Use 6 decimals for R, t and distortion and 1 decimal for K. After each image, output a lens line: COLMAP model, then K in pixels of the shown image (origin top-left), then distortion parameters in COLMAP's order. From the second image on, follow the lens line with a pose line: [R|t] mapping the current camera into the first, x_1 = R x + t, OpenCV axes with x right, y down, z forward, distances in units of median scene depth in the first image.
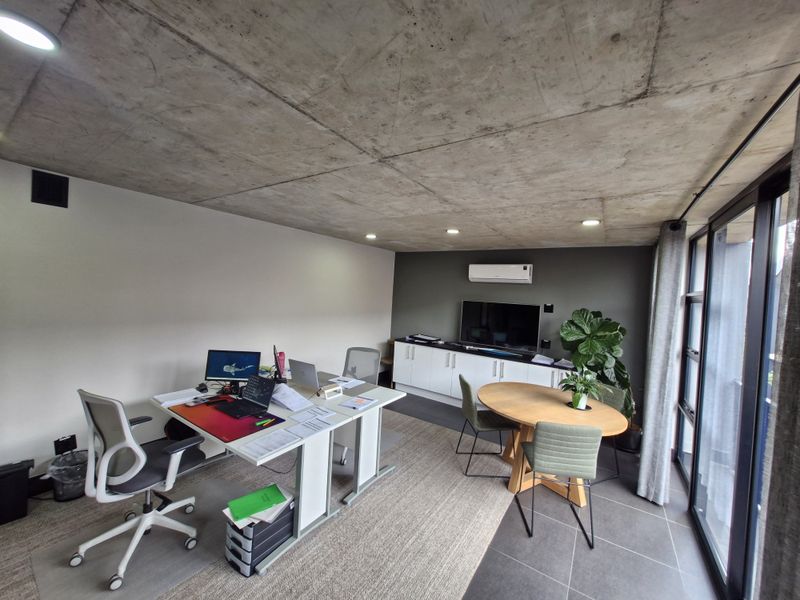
lens RADIAL K [[315.2, 0, 400.4], [0, 315.2, 297.3], [0, 0, 1]] dist [0.001604, -0.000804]
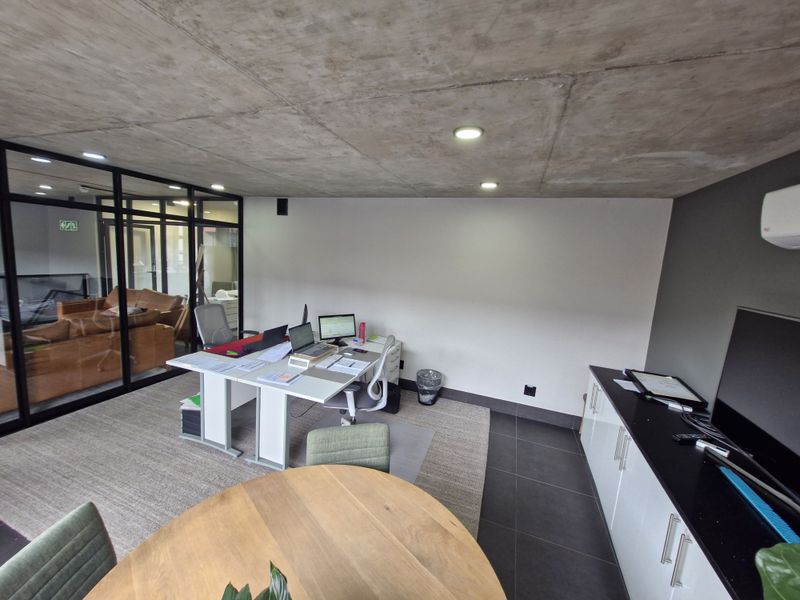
lens RADIAL K [[315.2, 0, 400.0], [0, 315.2, 300.0], [0, 0, 1]] dist [0.001604, -0.000804]
pose [[0.230685, 0.103673, -0.967490, 0.910257], [-0.075898, 0.993195, 0.088331, -0.005234], [0.970064, 0.053054, 0.236984, 1.209160]]
